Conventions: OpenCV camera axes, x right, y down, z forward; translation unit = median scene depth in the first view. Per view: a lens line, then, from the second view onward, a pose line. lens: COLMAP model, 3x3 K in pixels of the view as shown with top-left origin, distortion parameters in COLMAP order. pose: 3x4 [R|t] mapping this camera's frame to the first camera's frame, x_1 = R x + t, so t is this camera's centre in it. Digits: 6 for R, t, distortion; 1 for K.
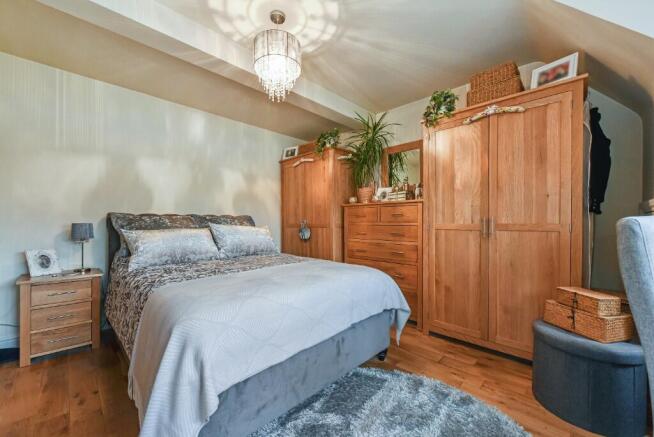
lens RADIAL K [[260.9, 0, 326.5], [0, 260.9, 221.7], [0, 0, 1]] dist [-0.006609, -0.000760]
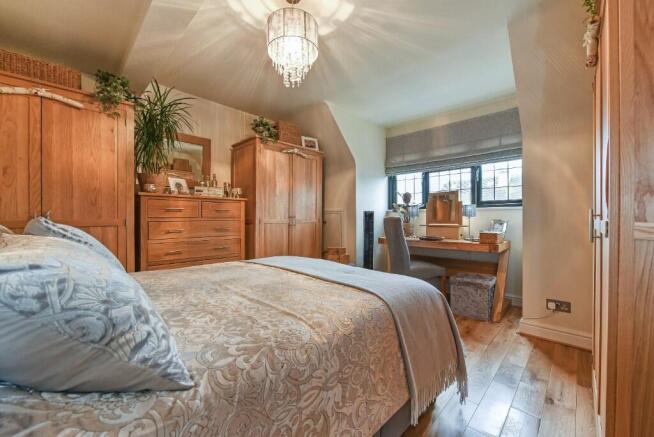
lens RADIAL K [[260.9, 0, 326.5], [0, 260.9, 219.3], [0, 0, 1]] dist [-0.006609, -0.000760]
pose [[-0.012748, -0.004802, 0.999907, -0.912177], [-0.003094, 0.999984, 0.004762, 0.001163], [-0.999914, -0.003033, -0.012763, 0.718134]]
